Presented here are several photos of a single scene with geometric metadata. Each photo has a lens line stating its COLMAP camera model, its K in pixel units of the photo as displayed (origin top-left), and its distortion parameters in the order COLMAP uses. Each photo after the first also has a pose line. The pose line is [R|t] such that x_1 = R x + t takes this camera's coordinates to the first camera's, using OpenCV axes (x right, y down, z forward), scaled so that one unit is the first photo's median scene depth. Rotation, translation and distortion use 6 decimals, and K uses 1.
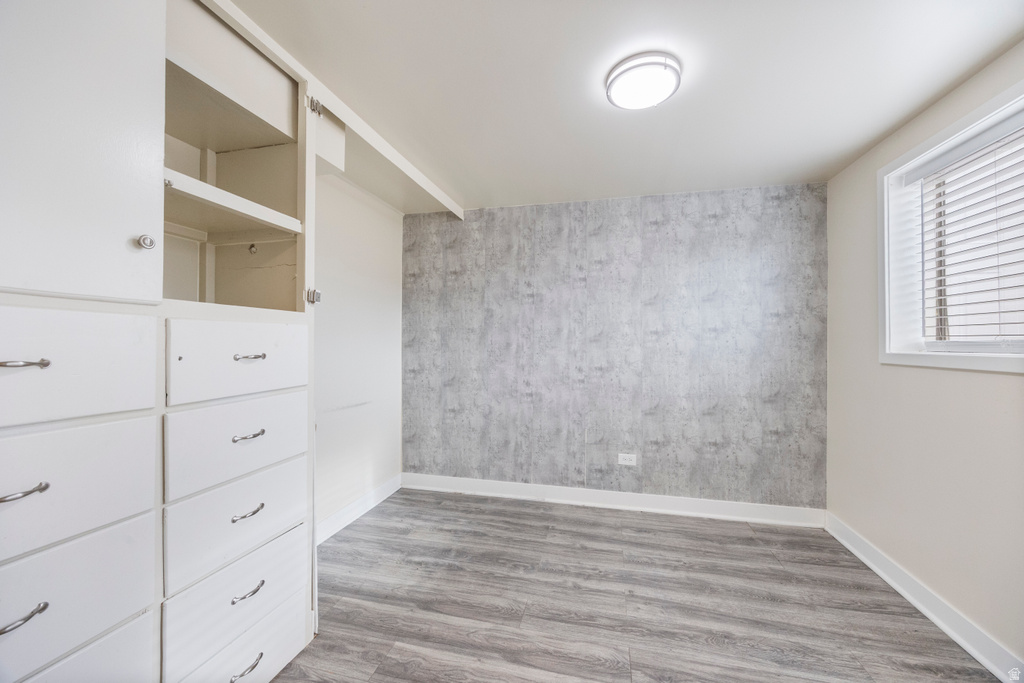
lens RADIAL K [[391.9, 0, 515.3], [0, 391.9, 339.7], [0, 0, 1]] dist [-0.007247, 0.000867]
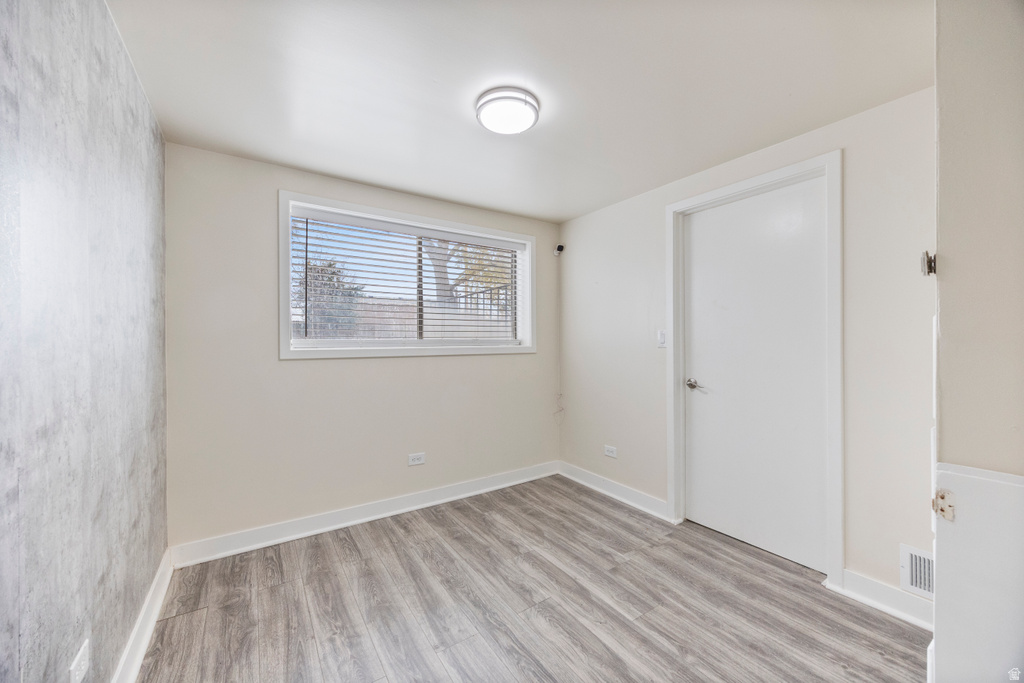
lens RADIAL K [[391.9, 0, 517.7], [0, 391.9, 340.7], [0, 0, 1]] dist [-0.007247, 0.000867]
pose [[-0.737588, -0.001770, 0.675248, -0.413216], [-0.003808, 0.999992, -0.001539, 0.009131], [-0.675240, -0.003706, -0.737589, 1.634606]]
